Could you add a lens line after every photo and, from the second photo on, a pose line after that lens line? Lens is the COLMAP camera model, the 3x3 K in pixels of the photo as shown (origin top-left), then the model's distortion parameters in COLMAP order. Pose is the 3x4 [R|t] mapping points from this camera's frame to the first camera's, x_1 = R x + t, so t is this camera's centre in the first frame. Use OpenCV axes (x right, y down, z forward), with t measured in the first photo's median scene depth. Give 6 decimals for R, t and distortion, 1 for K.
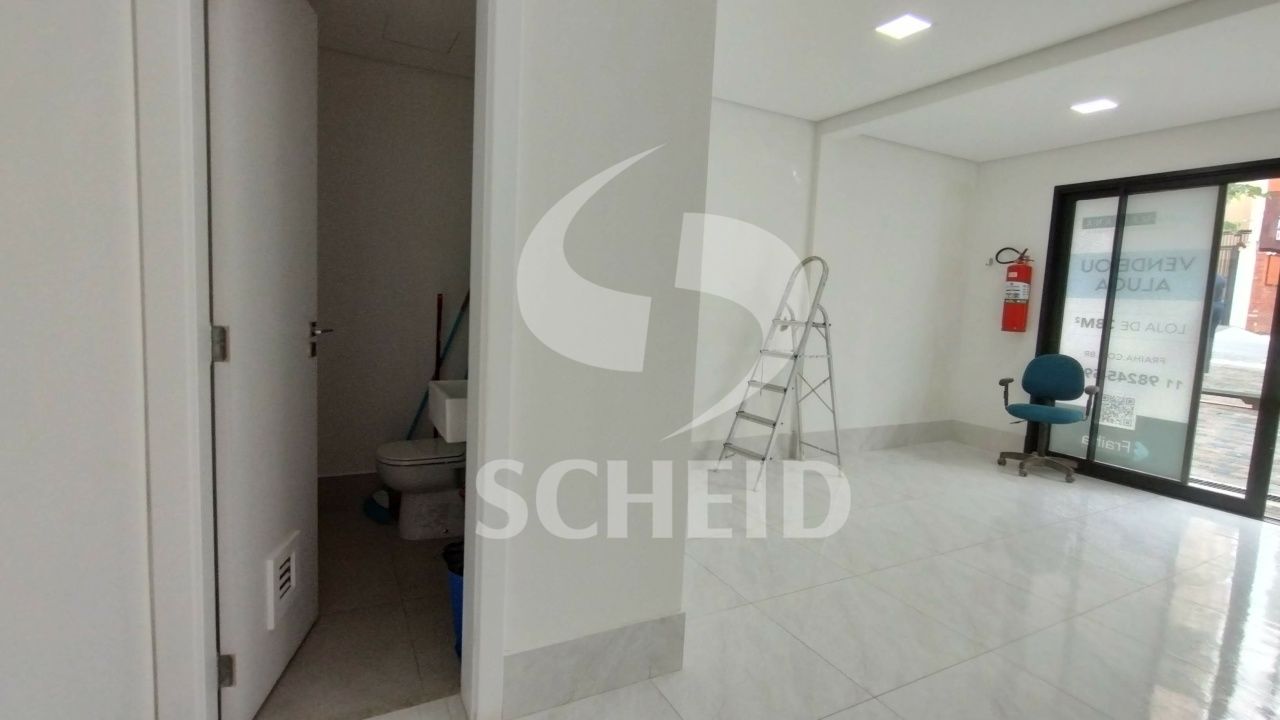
lens RADIAL K [[579.8, 0, 629.4], [0, 579.8, 354.0], [0, 0, 1]] dist [-0.008756, 0.001568]
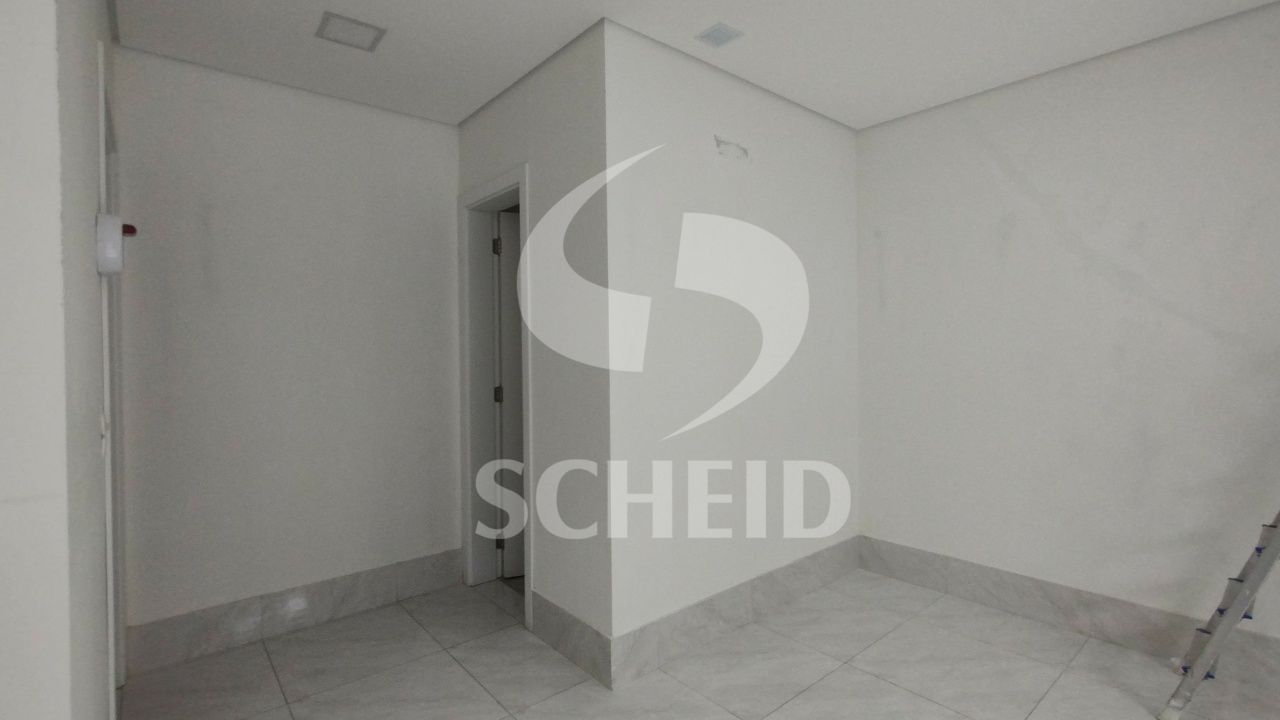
lens RADIAL K [[579.8, 0, 636.7], [0, 579.8, 351.2], [0, 0, 1]] dist [-0.008756, 0.001568]
pose [[0.224897, -0.042638, -0.973449, 0.555106], [-0.076326, 0.995201, -0.061224, -0.028290], [0.971389, 0.088068, 0.220563, 0.325020]]
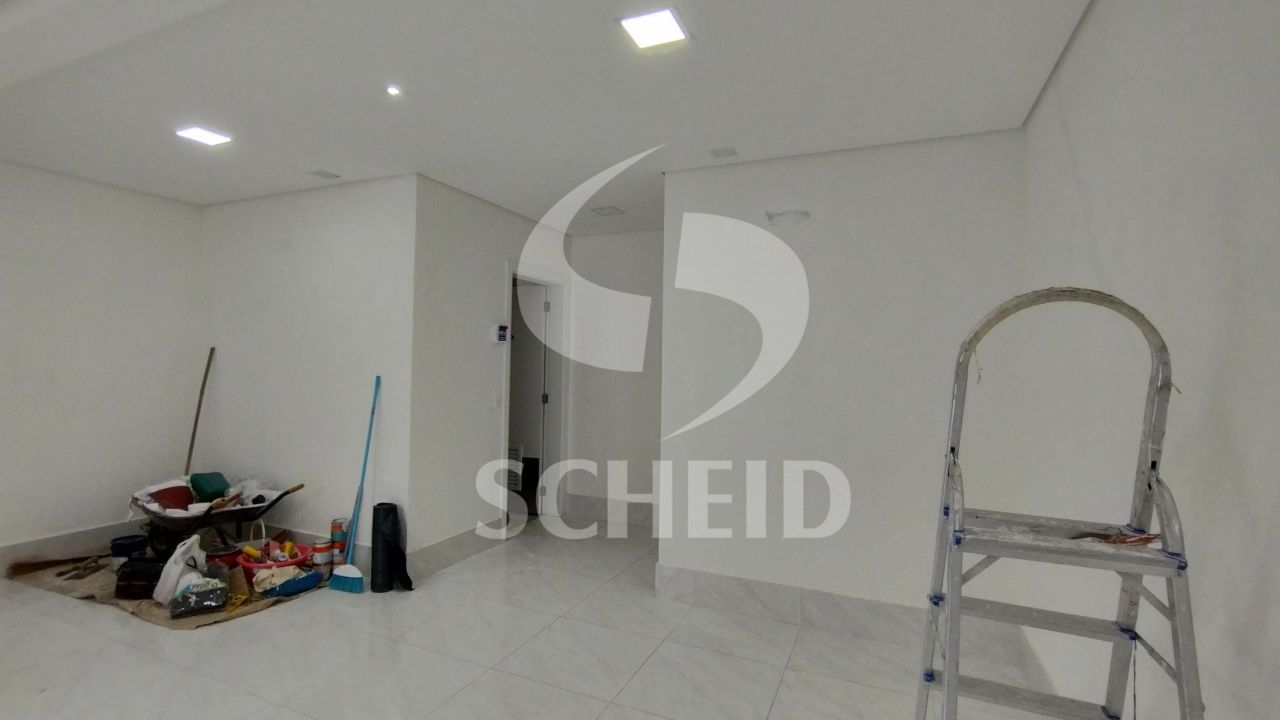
lens RADIAL K [[579.8, 0, 636.7], [0, 579.8, 354.9], [0, 0, 1]] dist [-0.008756, 0.001568]
pose [[-0.774539, -0.070026, -0.628638, 0.587732], [-0.118849, 0.992263, 0.035902, -0.117815], [0.621260, 0.102521, -0.776869, 1.016987]]
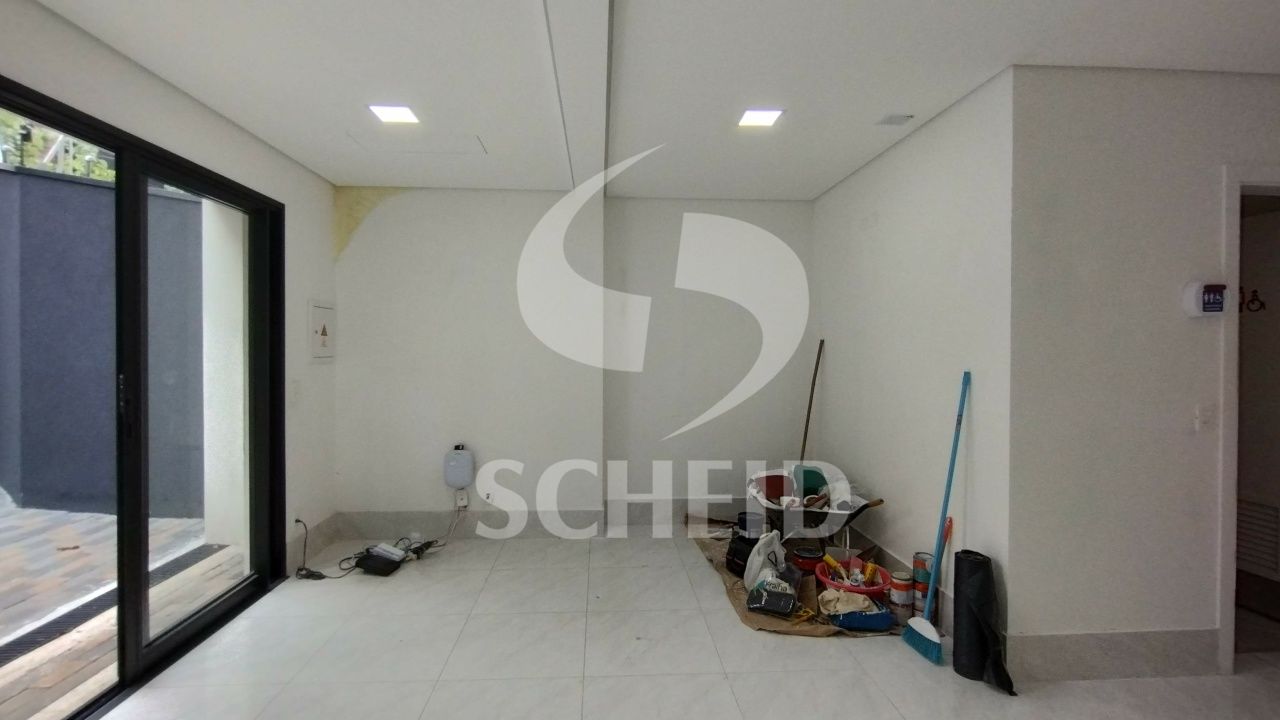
lens RADIAL K [[579.8, 0, 632.4], [0, 579.8, 353.2], [0, 0, 1]] dist [-0.008756, 0.001568]
pose [[-0.914514, -0.052083, 0.401187, 0.418679], [-0.003542, 0.992671, 0.120797, -0.103028], [-0.404538, 0.109049, -0.907996, 0.813649]]
